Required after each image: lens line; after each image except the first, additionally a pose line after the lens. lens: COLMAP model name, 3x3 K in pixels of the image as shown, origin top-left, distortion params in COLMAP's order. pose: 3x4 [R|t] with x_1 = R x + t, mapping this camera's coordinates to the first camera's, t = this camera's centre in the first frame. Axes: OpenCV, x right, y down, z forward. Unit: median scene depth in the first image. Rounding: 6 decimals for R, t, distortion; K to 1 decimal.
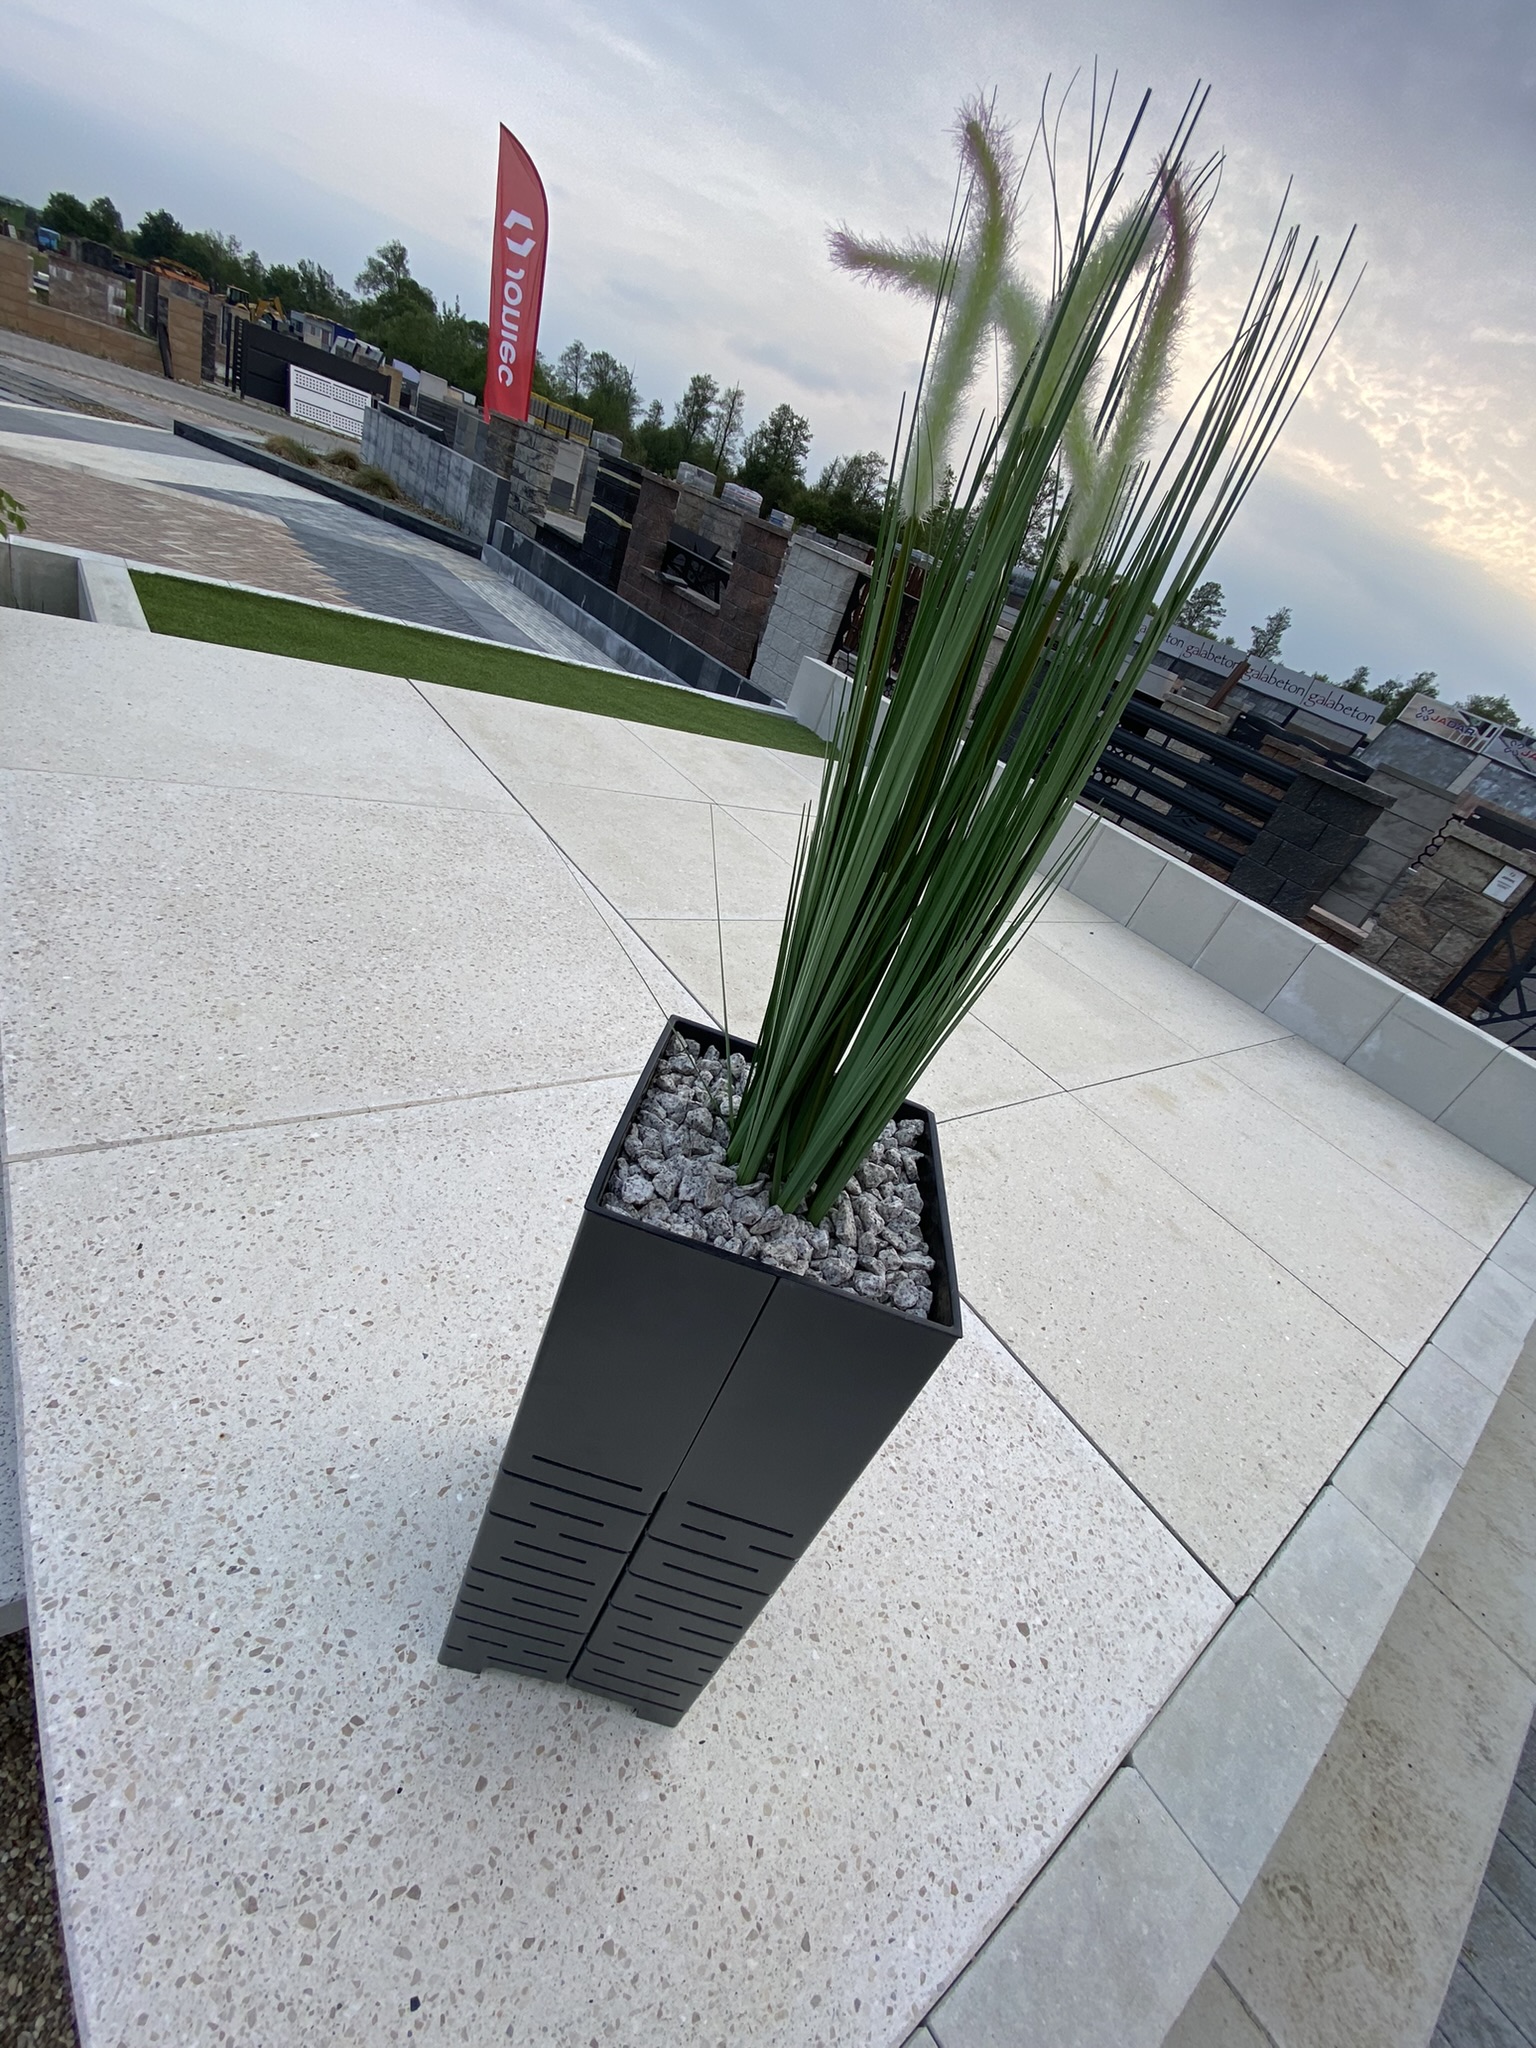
lens RADIAL K [[828.2, 0, 771.8], [0, 828.2, 1021.4], [0, 0, 1]] dist [0.015917, -0.018756]
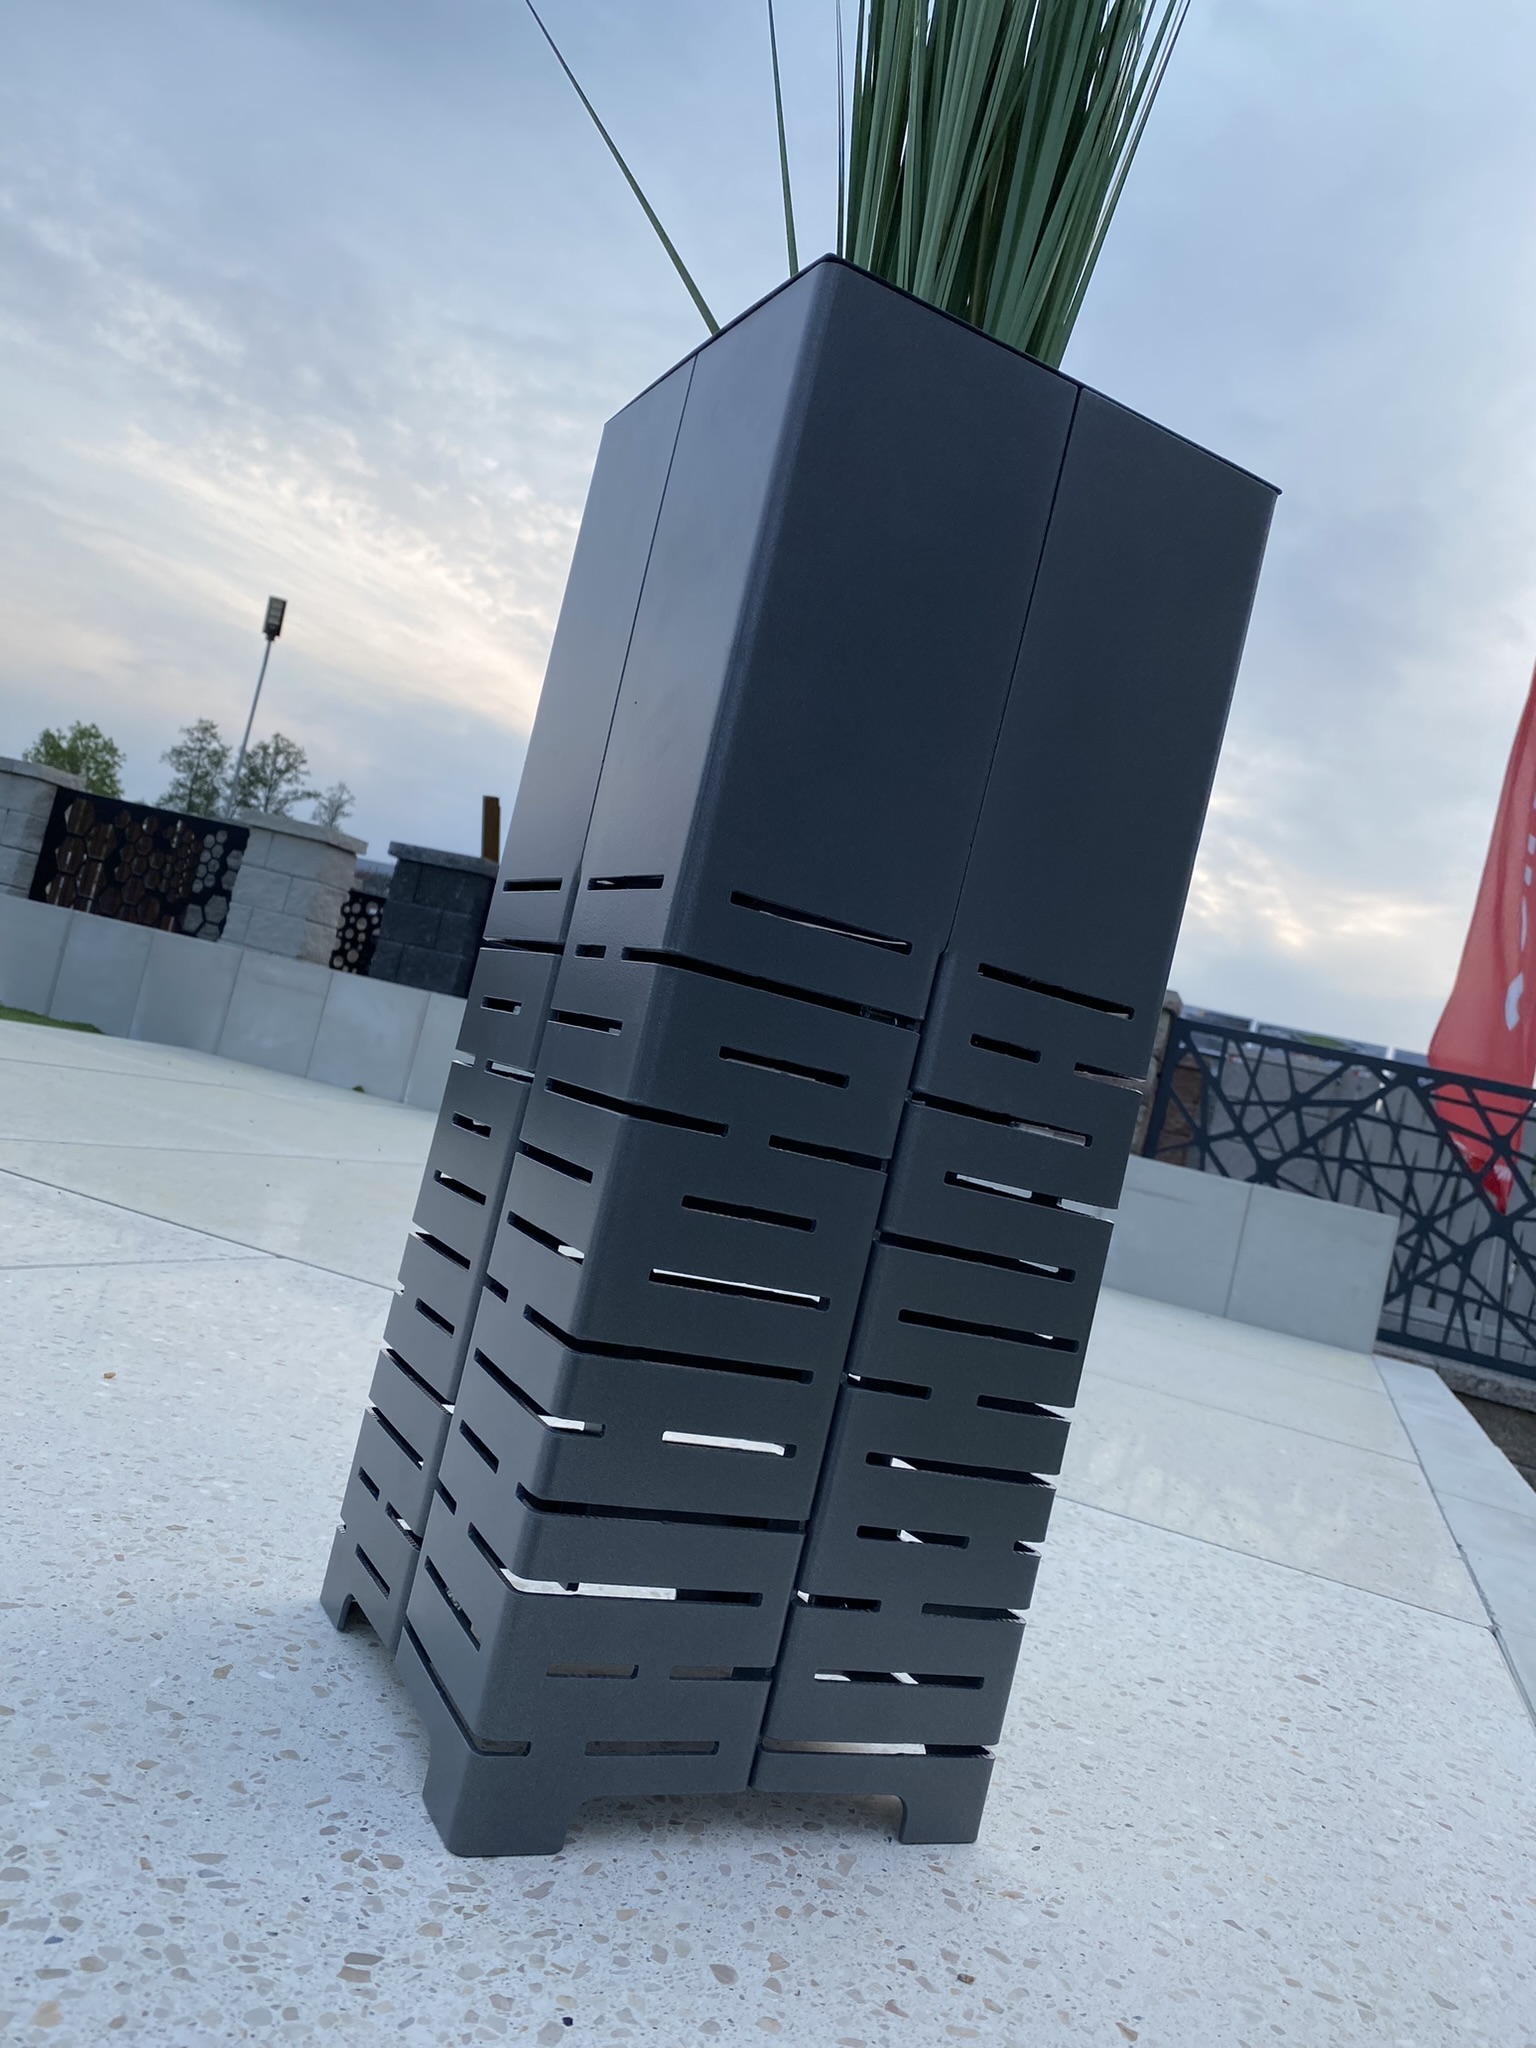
lens RADIAL K [[1567.5, 0, 773.1], [0, 1567.5, 1002.2], [0, 0, 1]] dist [0.006393, -0.007258]
pose [[0.837505, -0.122883, 0.532433, -0.588798], [0.330717, 0.889649, -0.314883, 0.666515], [-0.434985, 0.439800, 0.785725, 0.184812]]
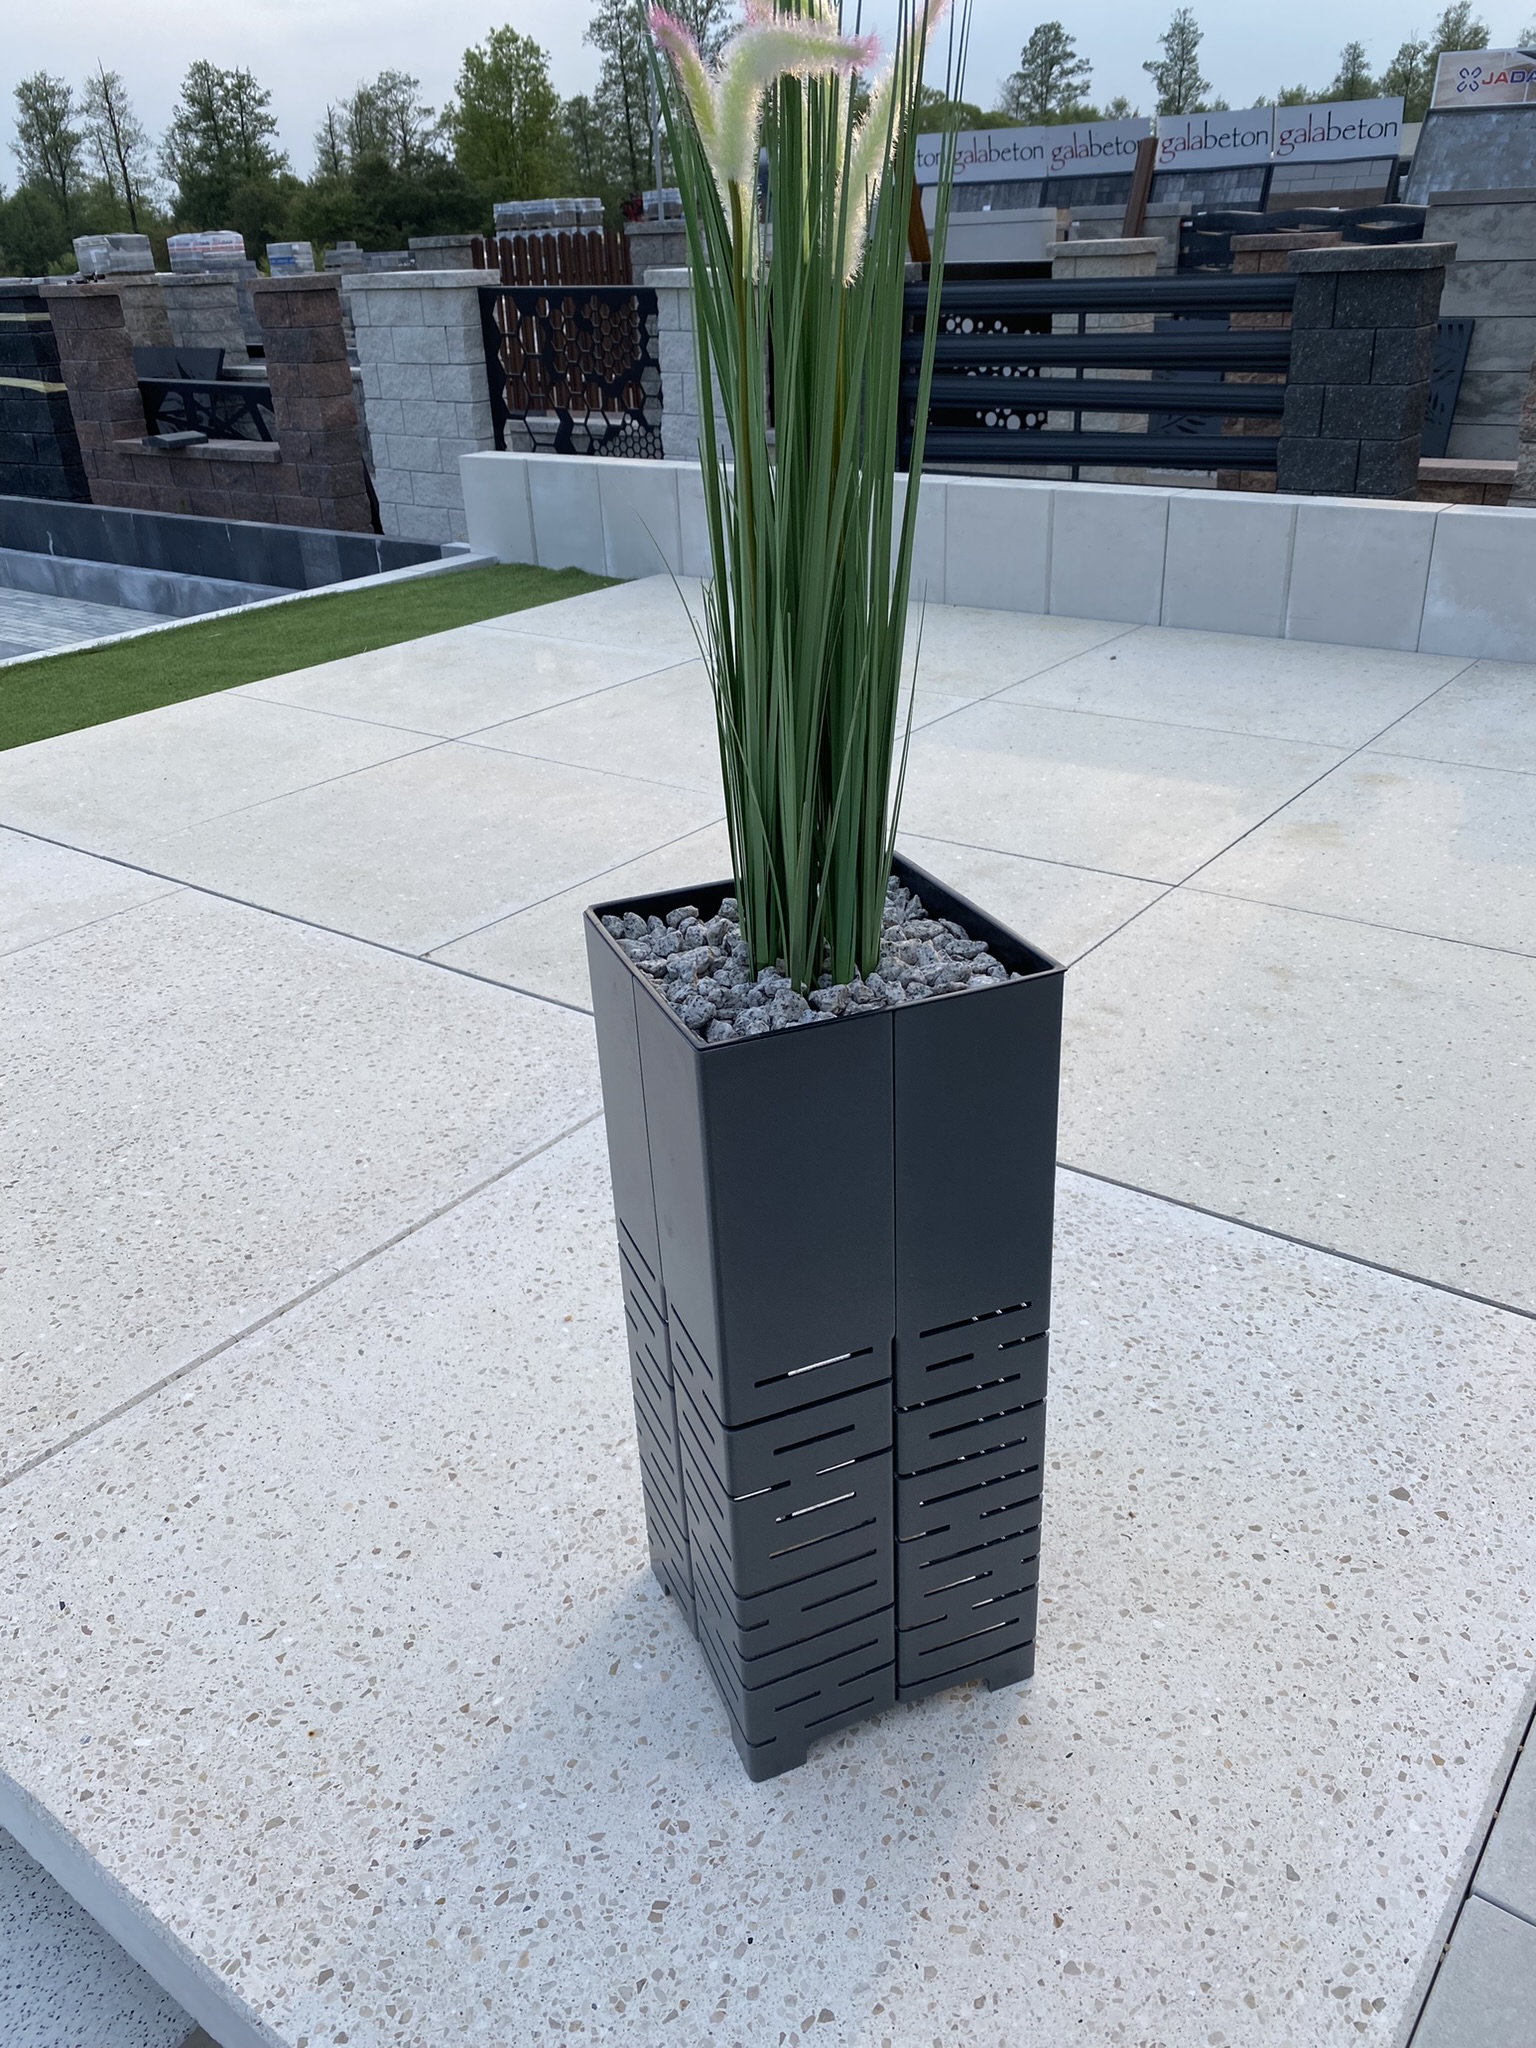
lens RADIAL K [[1563.2, 0, 771.4], [0, 1563.2, 1017.2], [0, 0, 1]] dist [0.002544, 0.004308]
pose [[0.888835, -0.453446, 0.066017, -0.112540], [0.455590, 0.889935, -0.021310, 0.160834], [-0.049088, 0.049017, 0.997591, -0.458924]]
